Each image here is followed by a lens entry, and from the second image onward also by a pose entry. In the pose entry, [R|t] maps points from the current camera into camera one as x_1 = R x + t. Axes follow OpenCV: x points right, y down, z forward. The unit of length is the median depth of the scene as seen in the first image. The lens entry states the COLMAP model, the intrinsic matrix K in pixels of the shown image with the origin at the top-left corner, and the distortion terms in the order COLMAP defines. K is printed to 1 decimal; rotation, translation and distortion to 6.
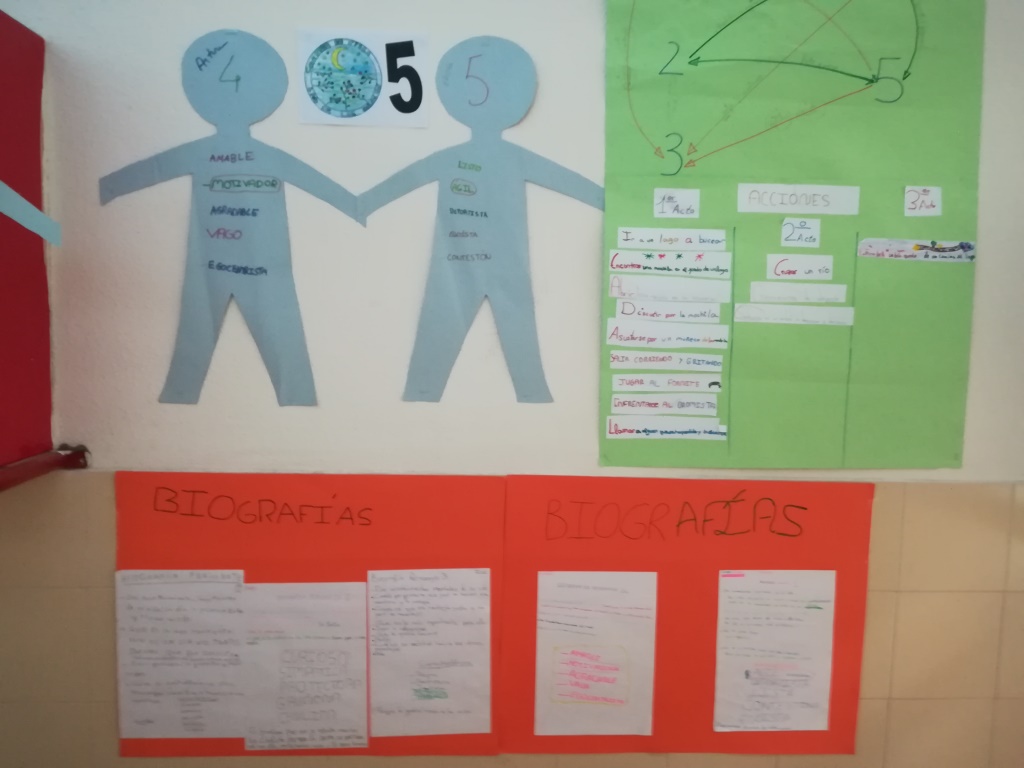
lens RADIAL K [[796.5, 0, 514.9], [0, 796.5, 381.8], [0, 0, 1]] dist [0.078770, -0.098082]
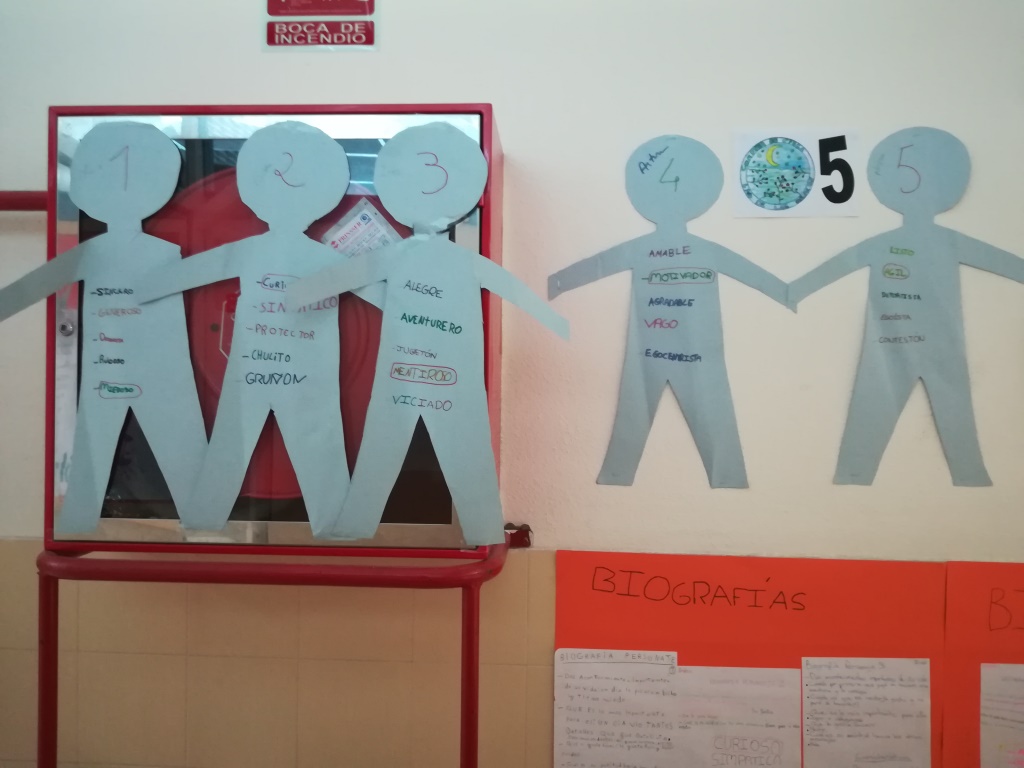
lens RADIAL K [[796.5, 0, 514.9], [0, 796.5, 381.8], [0, 0, 1]] dist [0.078770, -0.098082]
pose [[0.994509, -0.012321, -0.103924, -0.435806], [0.003764, 0.996614, -0.082138, -0.022121], [0.104584, 0.081296, 0.991188, -0.049607]]
